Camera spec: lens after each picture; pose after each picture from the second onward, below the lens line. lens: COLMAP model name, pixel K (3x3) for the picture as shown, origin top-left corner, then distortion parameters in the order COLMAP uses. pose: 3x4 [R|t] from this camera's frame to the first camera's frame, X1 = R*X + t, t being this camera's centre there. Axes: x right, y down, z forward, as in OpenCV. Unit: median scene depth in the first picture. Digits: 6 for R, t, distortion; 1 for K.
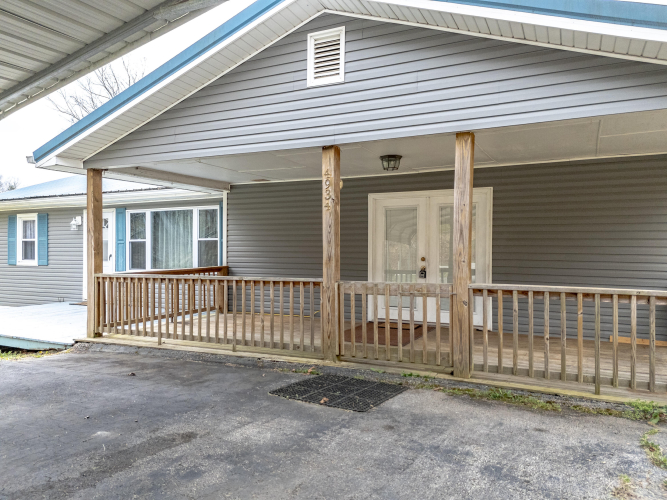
lens RADIAL K [[488.3, 0, 333.5], [0, 488.3, 250.0], [0, 0, 1]] dist [0.096119, -0.116212]
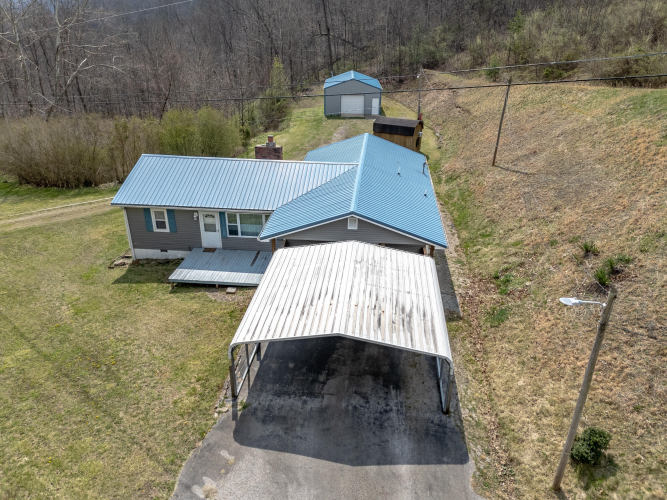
lens RADIAL K [[488.3, 0, 333.5], [0, 488.3, 250.0], [0, 0, 1]] dist [0.096119, -0.116212]
pose [[0.930111, -0.145916, 0.337050, -1.164214], [-0.013393, 0.903609, 0.428149, -1.417752], [-0.367035, -0.402740, 0.838502, -1.837848]]
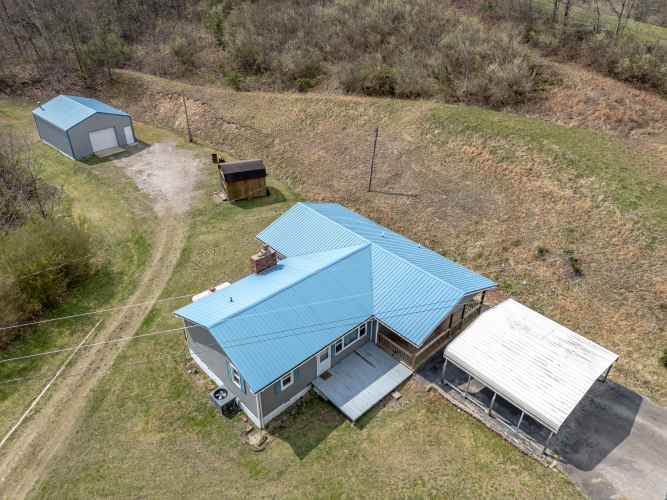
lens RADIAL K [[488.3, 0, 333.5], [0, 488.3, 250.0], [0, 0, 1]] dist [0.096119, -0.116212]
pose [[0.344327, -0.500873, 0.794082, -3.409592], [-0.008514, 0.844102, 0.536115, -2.811939], [-0.938811, -0.191360, 0.286382, 0.588978]]
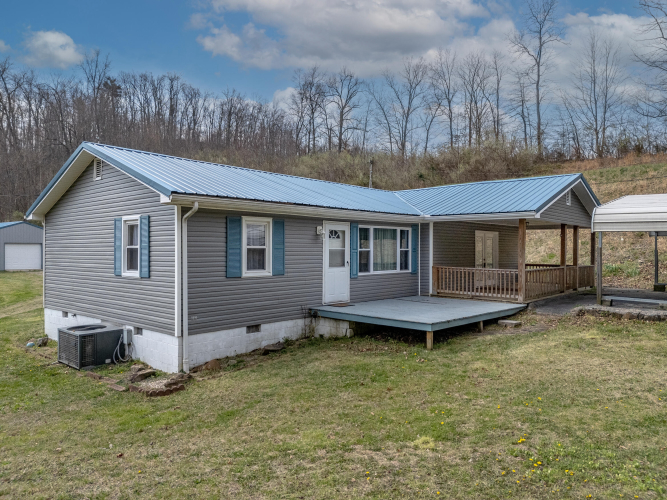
lens RADIAL K [[488.3, 0, 333.5], [0, 488.3, 250.0], [0, 0, 1]] dist [0.096119, -0.116212]
pose [[0.270248, 0.002692, 0.962787, -2.502651], [-0.000281, 0.999996, -0.002717, -0.023287], [-0.962791, 0.000464, 0.270248, 1.138831]]
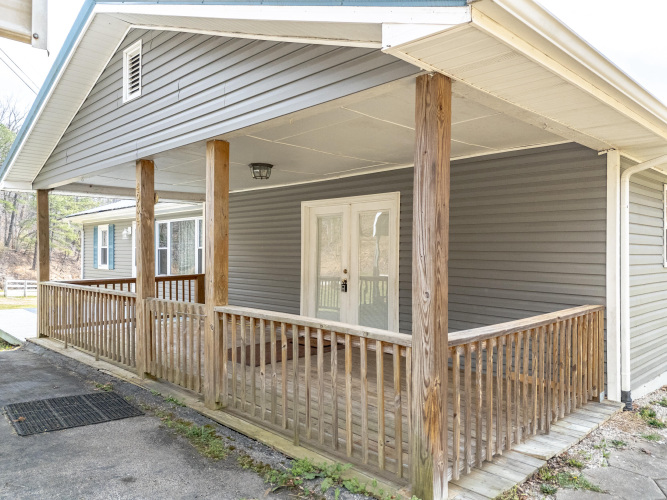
lens RADIAL K [[488.3, 0, 333.5], [0, 488.3, 250.0], [0, 0, 1]] dist [0.096119, -0.116212]
pose [[0.945789, -0.000950, -0.324781, 0.492782], [0.000413, 0.999998, -0.001723, -0.021374], [0.324782, 0.001496, 0.945788, 0.131025]]
